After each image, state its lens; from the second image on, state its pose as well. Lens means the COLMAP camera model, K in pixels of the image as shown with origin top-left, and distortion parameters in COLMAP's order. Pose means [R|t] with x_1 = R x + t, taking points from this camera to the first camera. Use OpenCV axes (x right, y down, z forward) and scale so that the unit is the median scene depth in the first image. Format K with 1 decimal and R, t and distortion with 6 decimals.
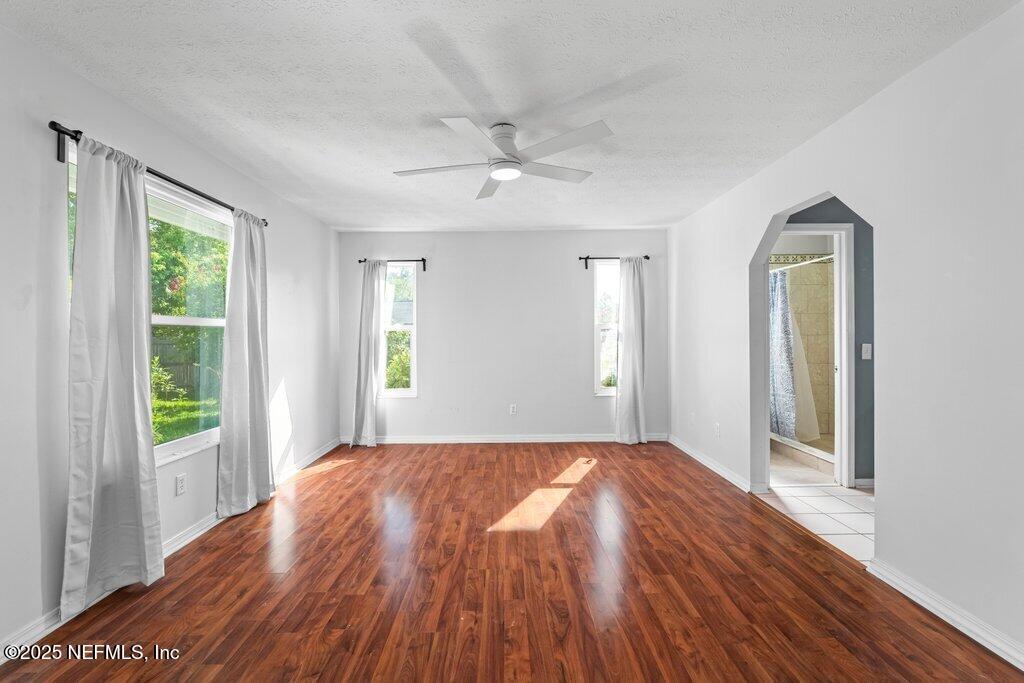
lens RADIAL K [[418.9, 0, 513.8], [0, 418.9, 342.7], [0, 0, 1]] dist [-0.012713, 0.000440]
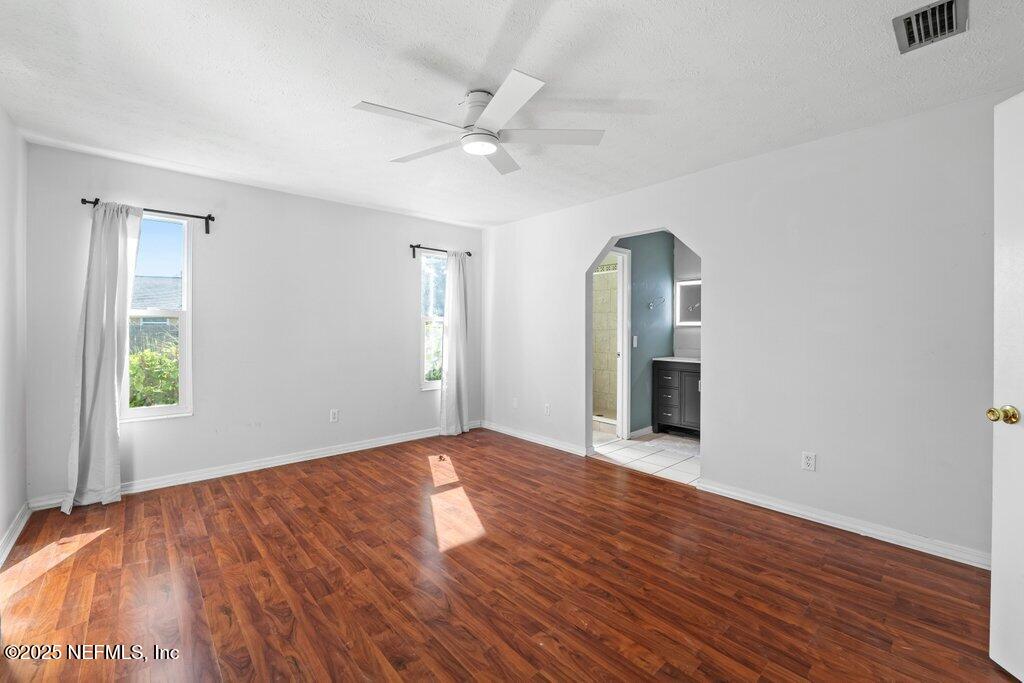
lens RADIAL K [[418.9, 0, 513.1], [0, 418.9, 330.5], [0, 0, 1]] dist [-0.012713, 0.000440]
pose [[0.753503, 0.008156, 0.657394, -0.352648], [0.003051, 0.999869, -0.015903, 0.005725], [-0.657438, 0.013989, 0.753379, 0.171822]]
